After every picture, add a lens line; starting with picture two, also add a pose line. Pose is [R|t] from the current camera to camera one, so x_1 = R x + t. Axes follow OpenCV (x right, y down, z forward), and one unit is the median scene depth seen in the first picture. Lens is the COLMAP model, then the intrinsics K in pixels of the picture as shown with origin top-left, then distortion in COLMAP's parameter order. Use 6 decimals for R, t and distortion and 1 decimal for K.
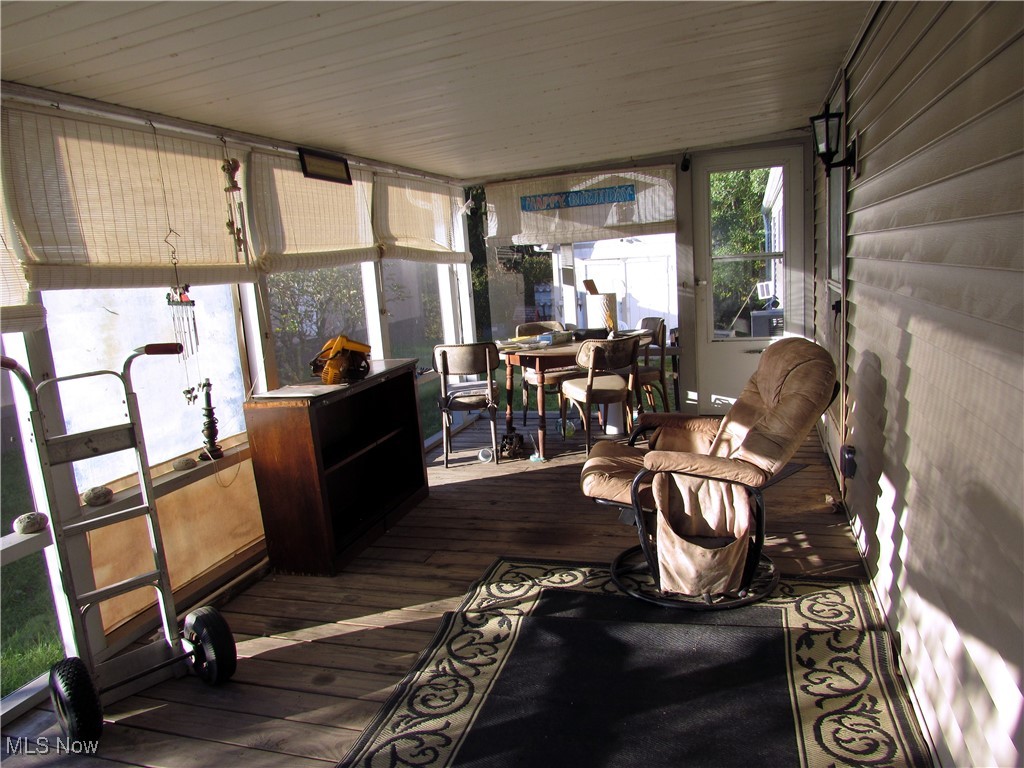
lens RADIAL K [[725.2, 0, 514.1], [0, 725.2, 382.8], [0, 0, 1]] dist [-0.060724, -0.000831]
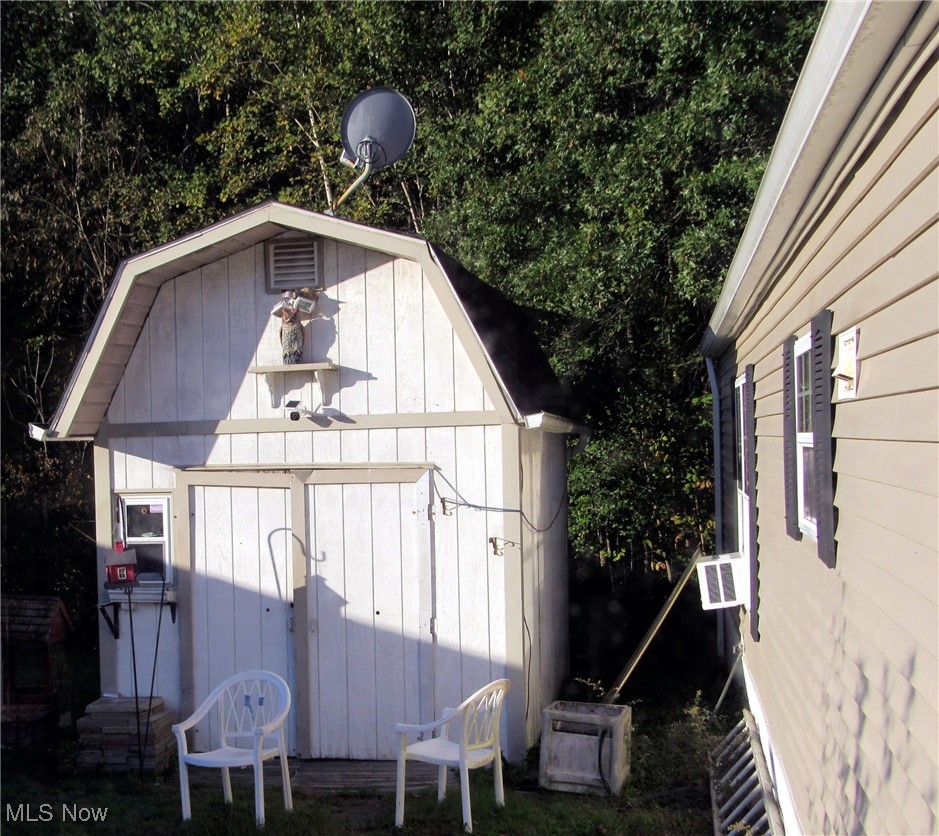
lens RADIAL K [[1073.7, 0, 469.7], [0, 1073.7, 420.5], [0, 0, 1]] dist [-0.003233, 0.000000]
pose [[0.990794, 0.036856, 0.130263, 0.163200], [-0.014023, 0.984992, -0.172028, -0.111390], [-0.134648, 0.168617, 0.976442, 0.505951]]
